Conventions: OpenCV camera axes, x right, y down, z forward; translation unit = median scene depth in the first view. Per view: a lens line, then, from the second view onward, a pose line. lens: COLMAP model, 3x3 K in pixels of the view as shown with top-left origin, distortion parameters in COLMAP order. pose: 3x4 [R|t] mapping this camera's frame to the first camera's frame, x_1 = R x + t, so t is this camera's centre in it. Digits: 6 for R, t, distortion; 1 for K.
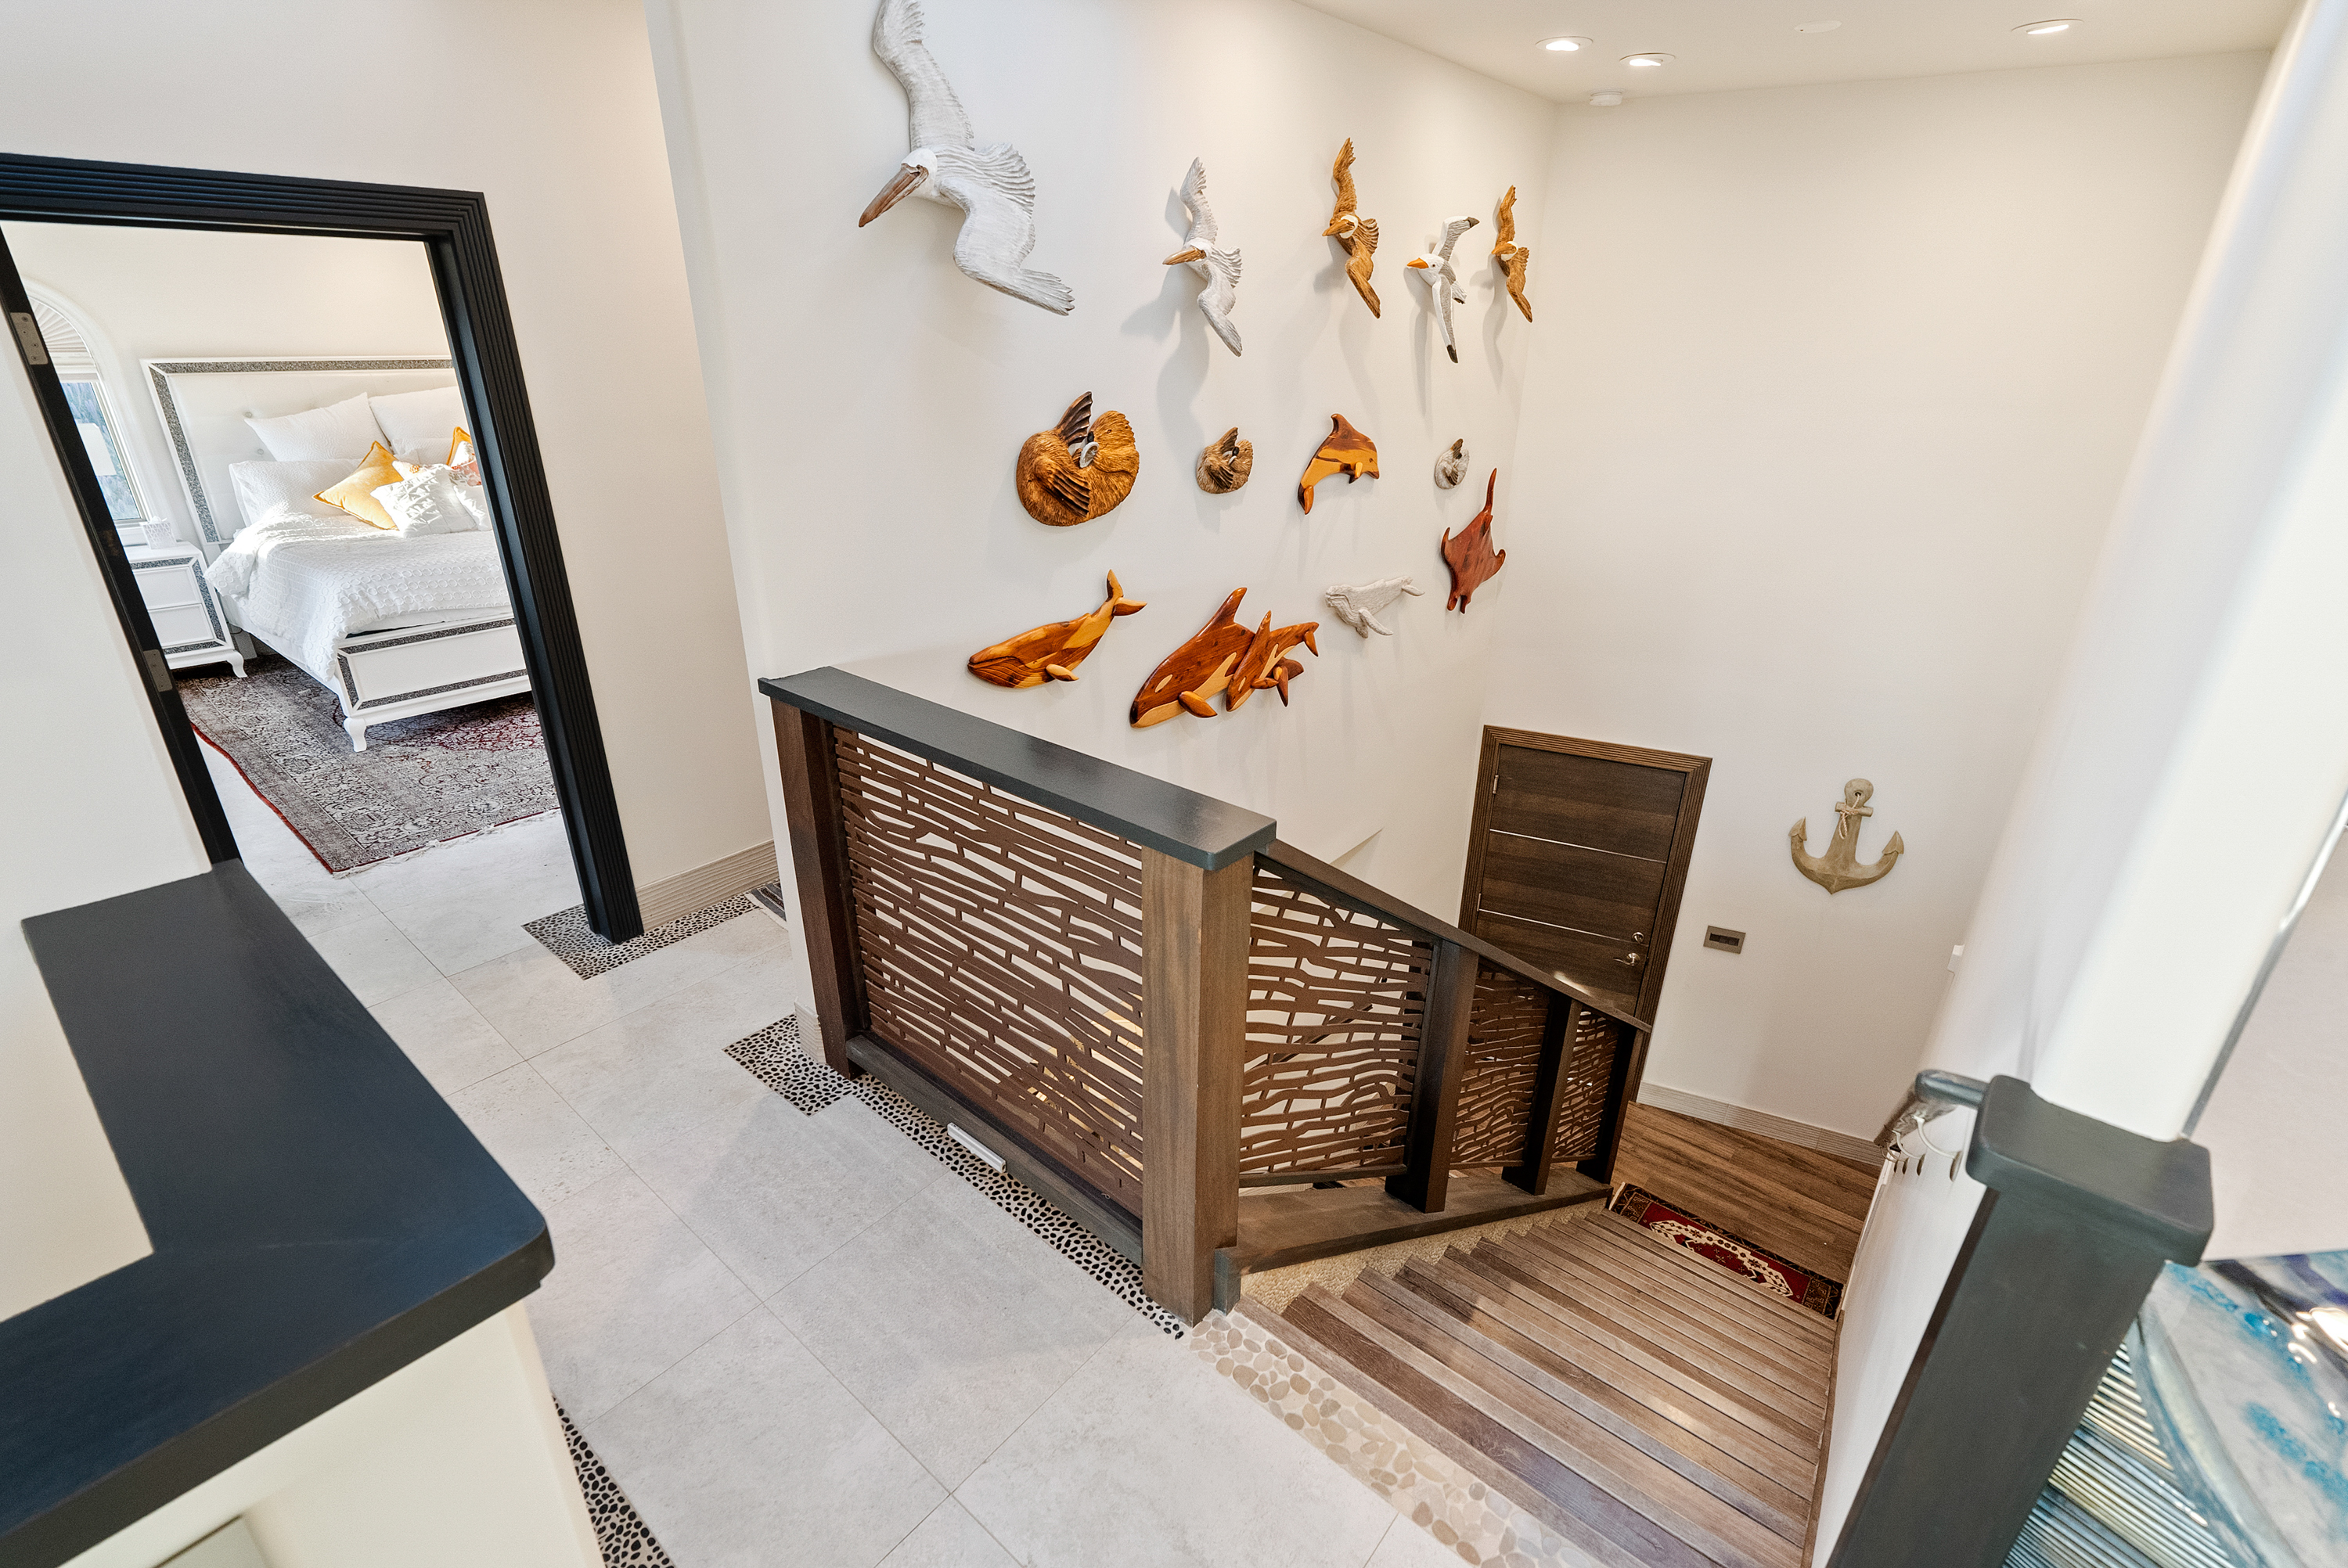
lens RADIAL K [[1054.0, 0, 1158.2], [0, 1054.0, 765.3], [0, 0, 1]] dist [0.000107, 0.000247]
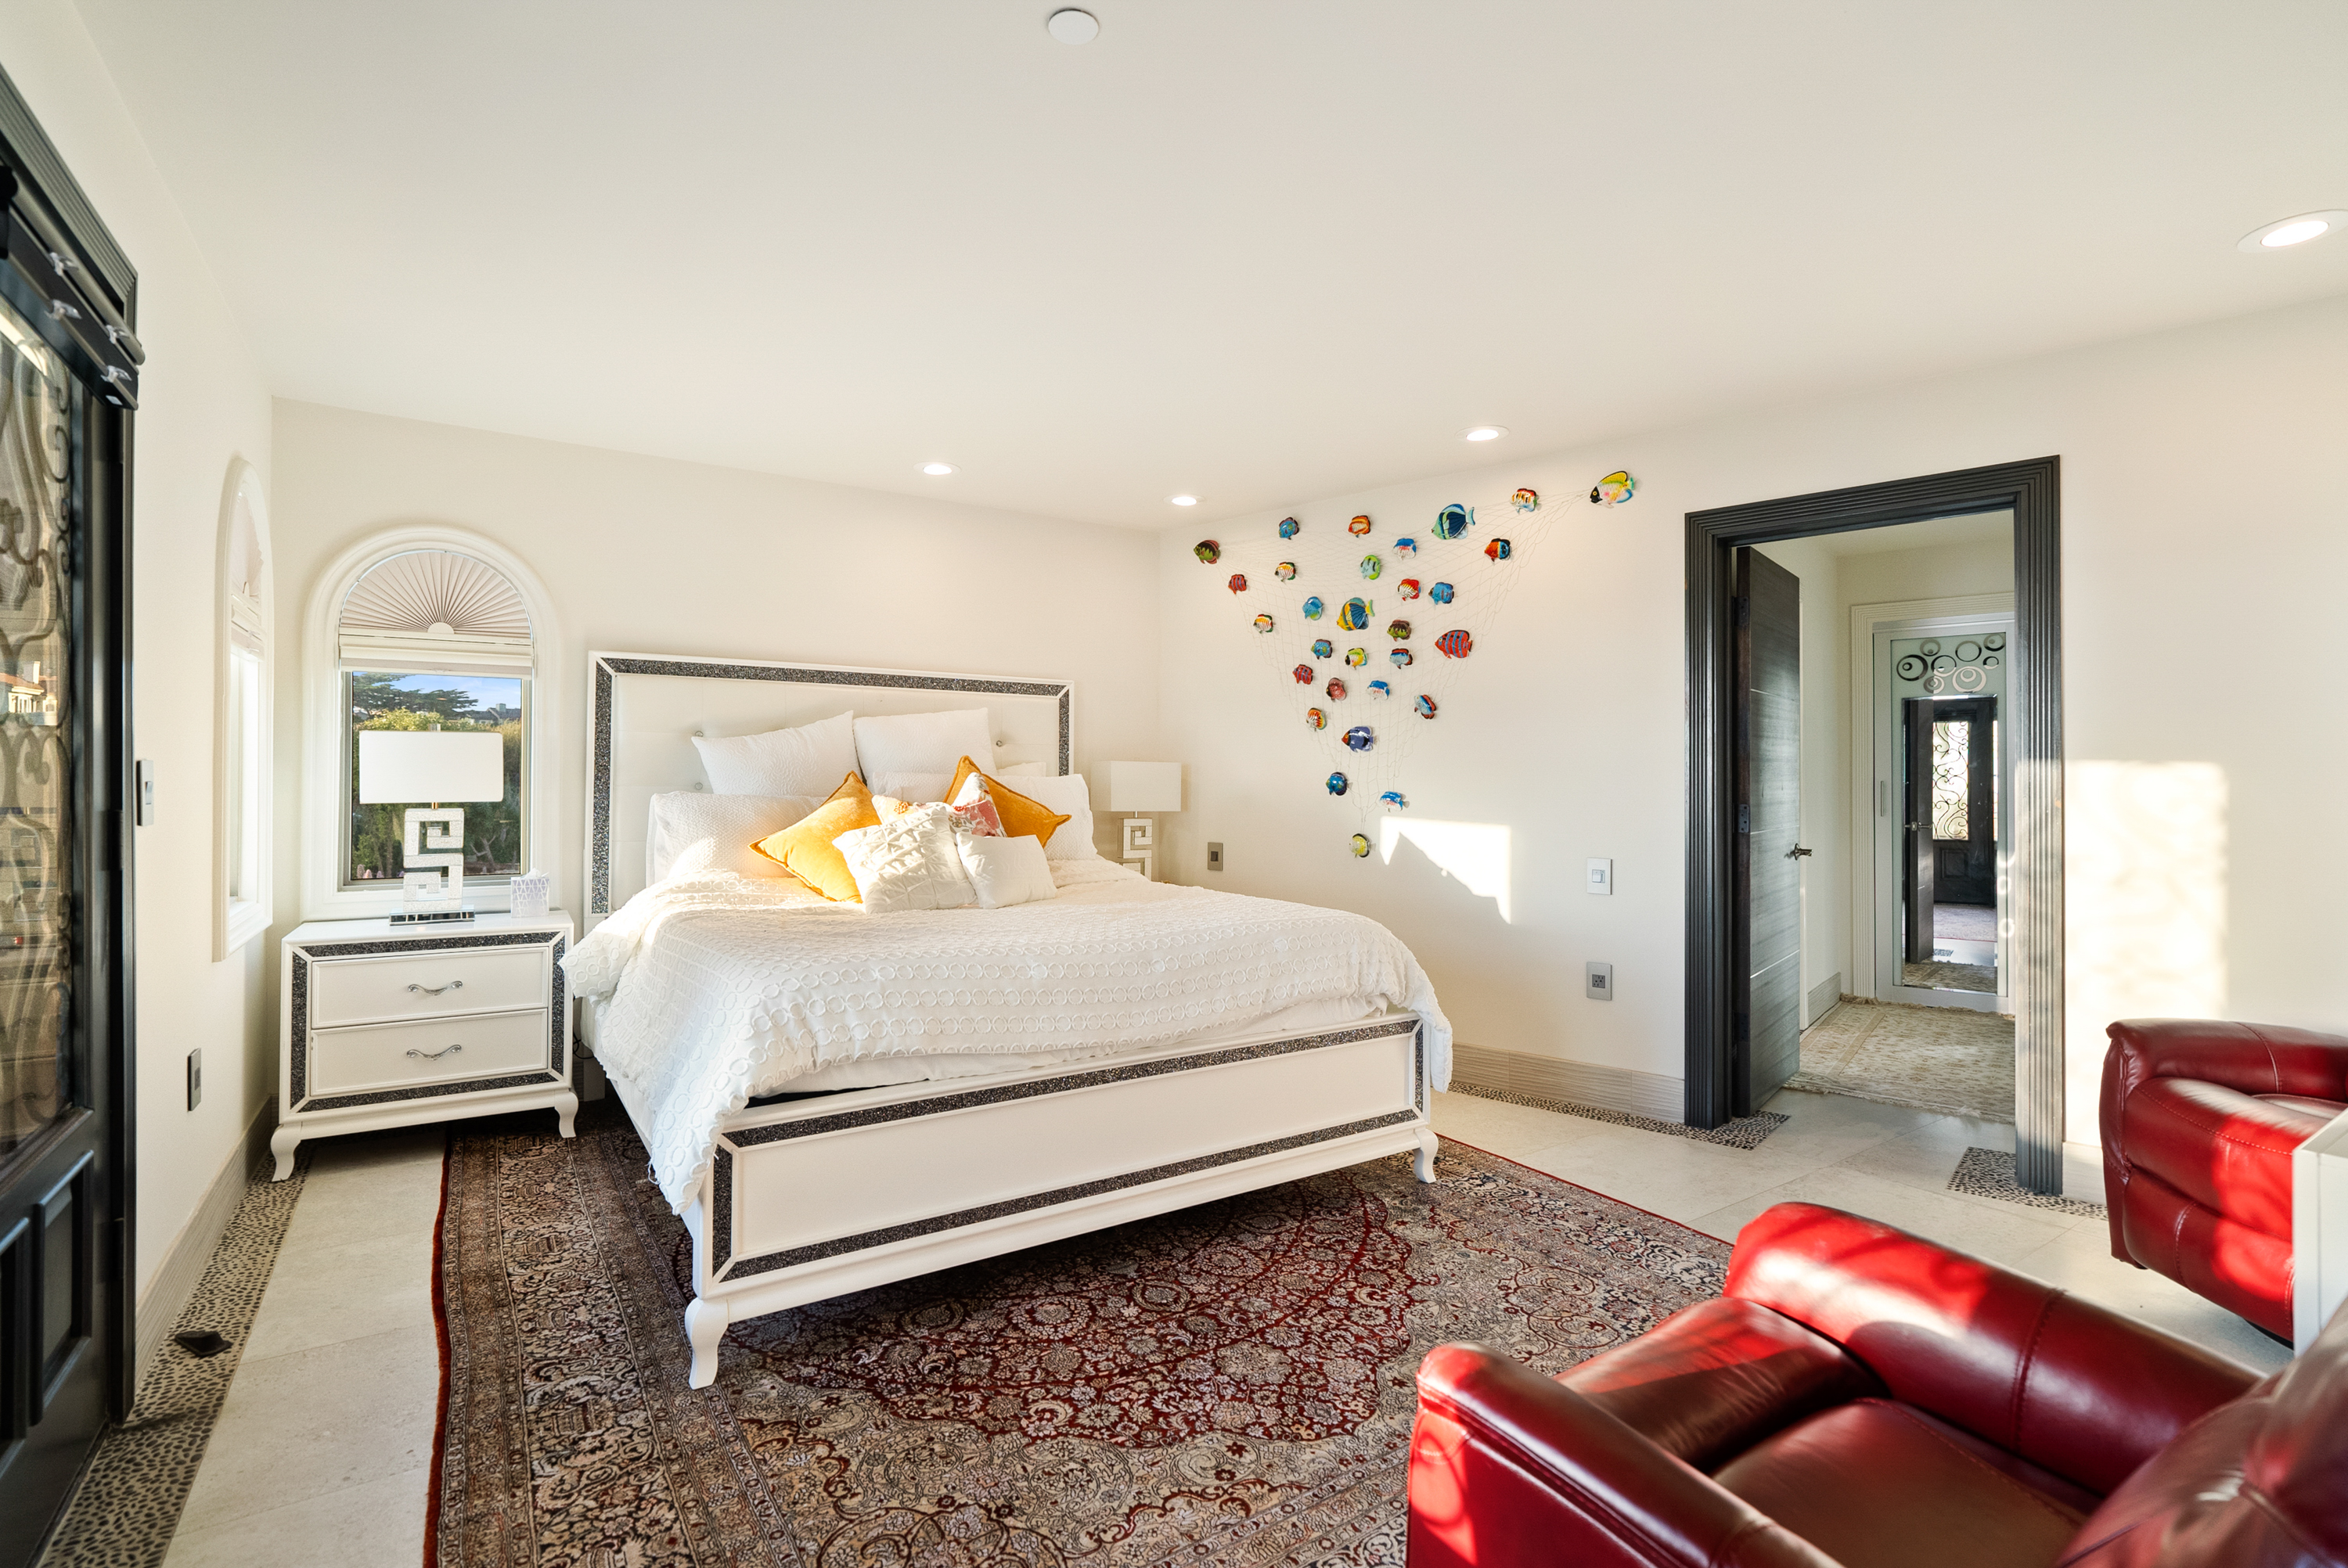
lens RADIAL K [[1078.0, 0, 1181.1], [0, 1078.0, 764.1], [0, 0, 1]] dist [-0.009897, 0.000362]
pose [[0.963730, -0.004473, -0.266843, -0.575117], [-0.102273, 0.917339, -0.384745, -0.120227], [0.246506, 0.398081, 0.883610, 0.717958]]
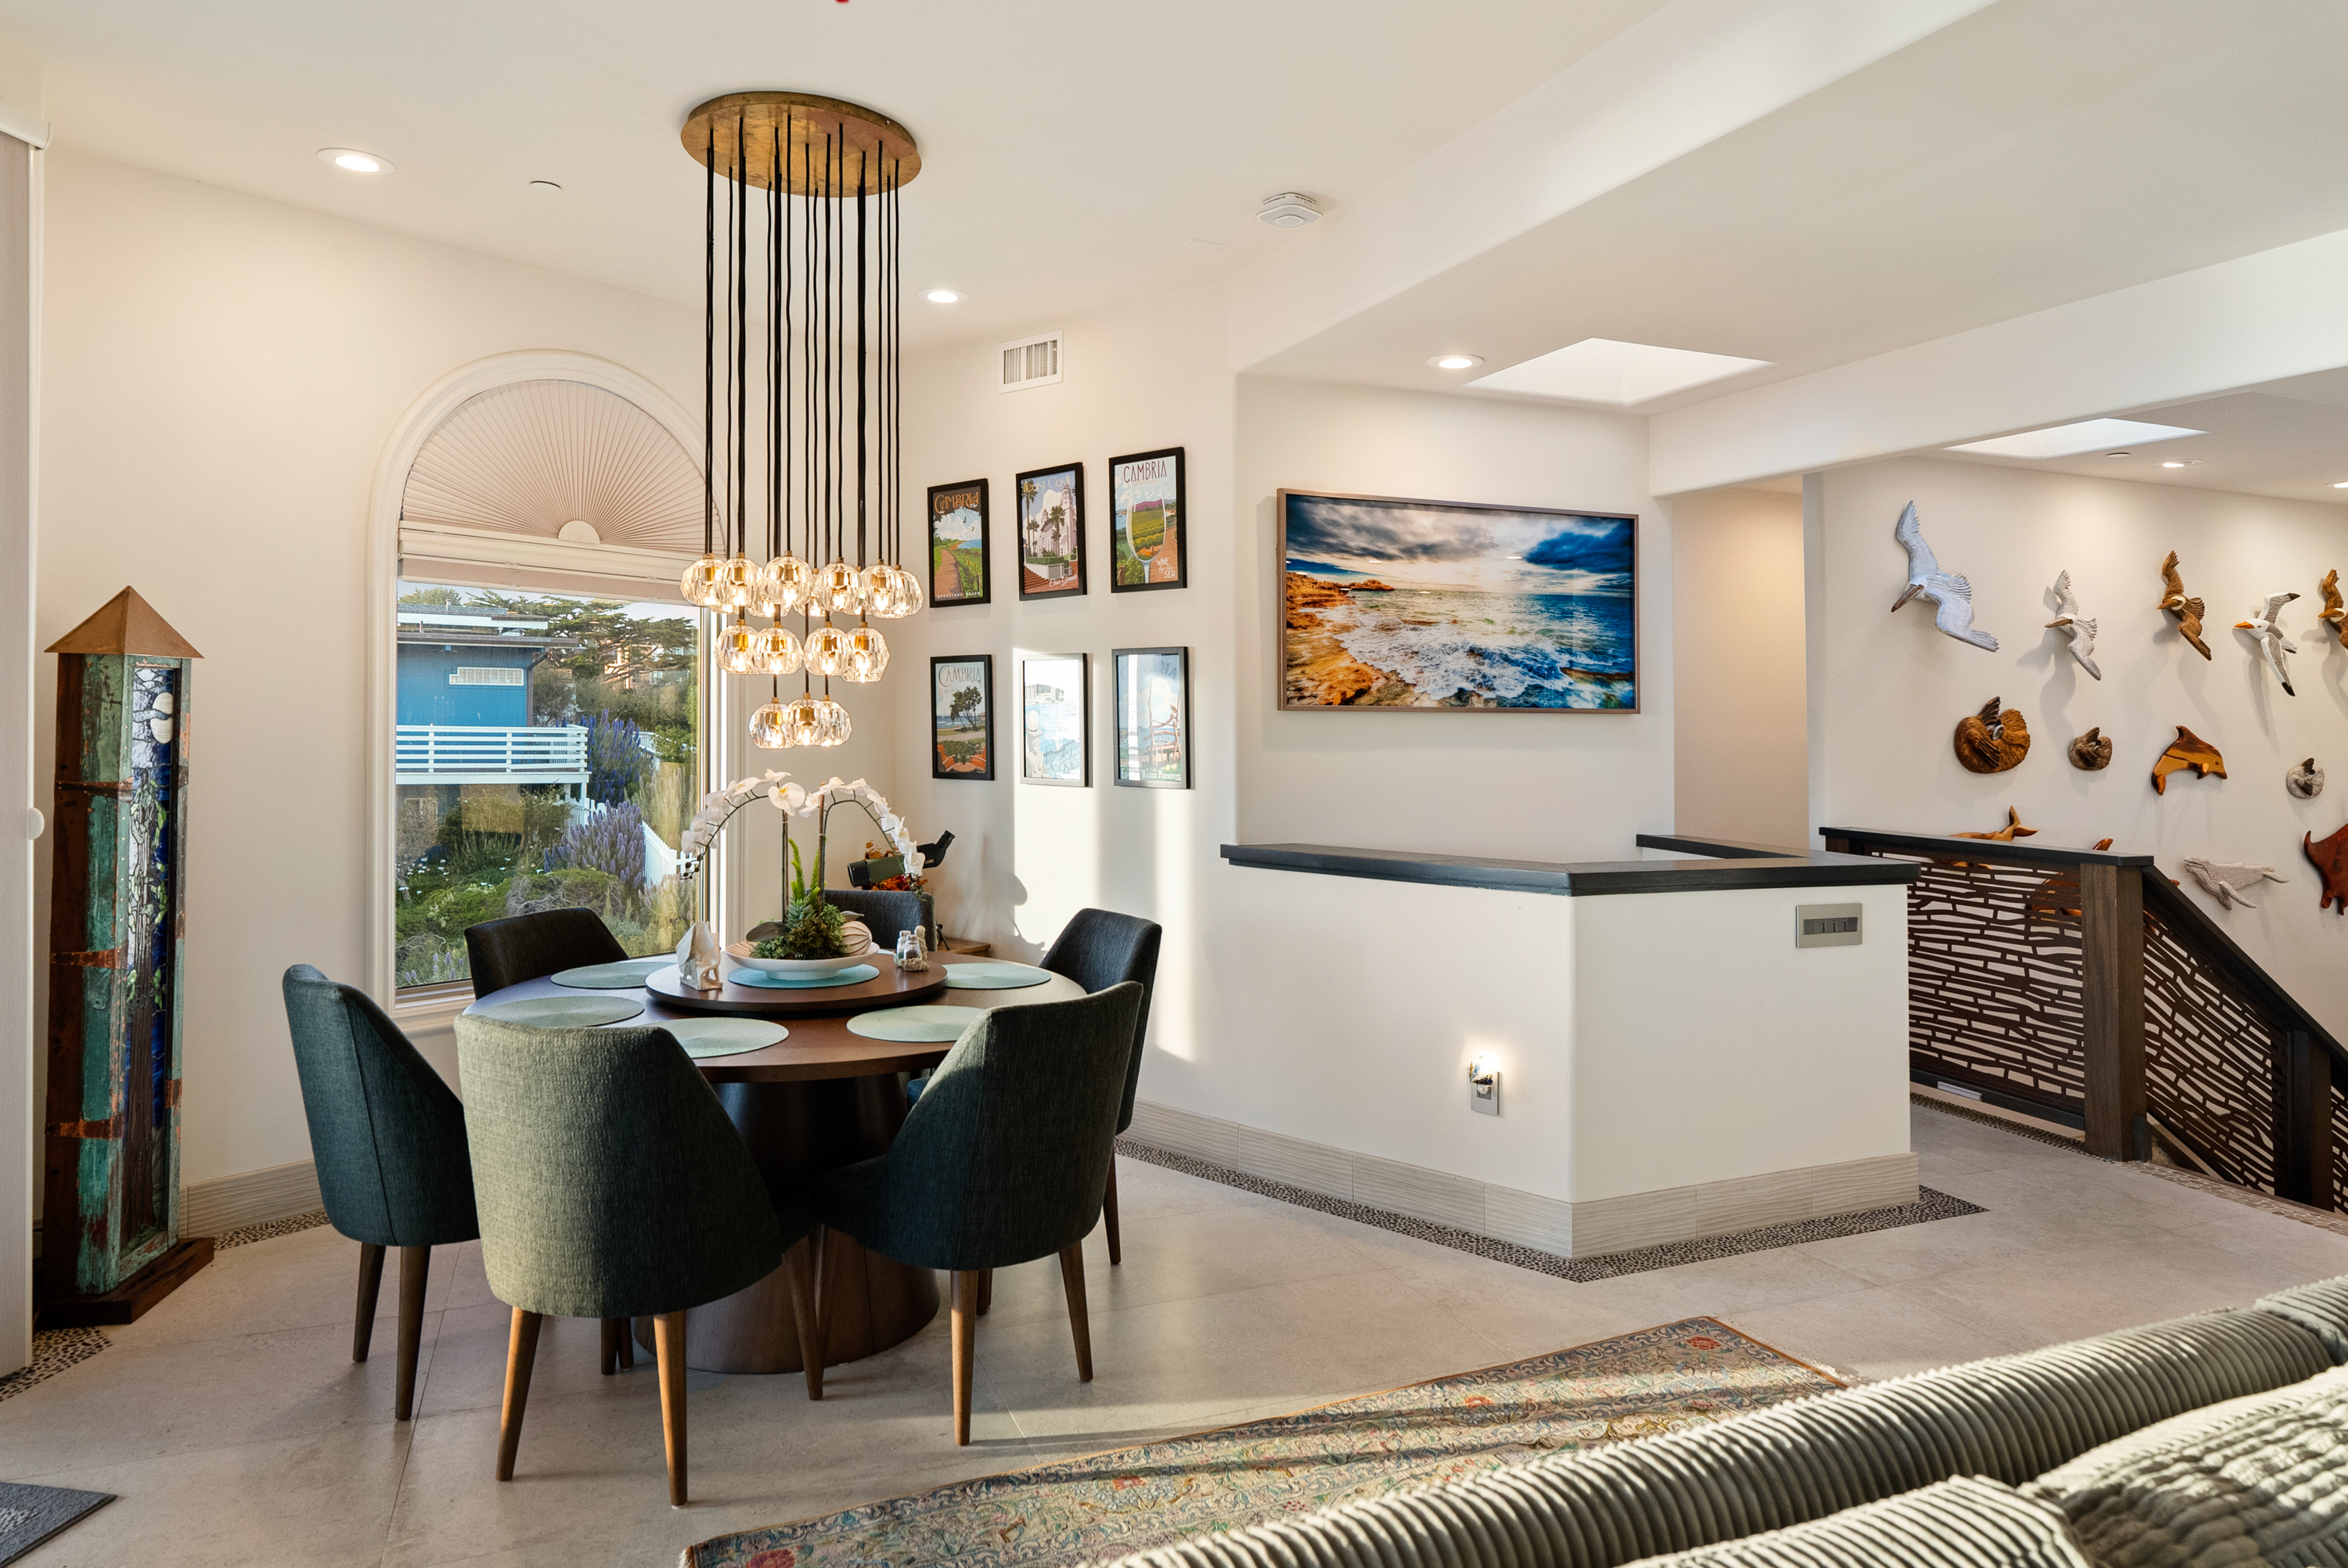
lens RADIAL K [[1448.6, 0, 1175.5], [0, 1448.6, 654.8], [0, 0, 1]] dist [-0.003333, 0.003560]
pose [[0.896384, -0.012761, -0.443095, -0.163948], [-0.177418, 0.905701, -0.385003, 0.530971], [0.406225, 0.423724, 0.809592, -1.073651]]
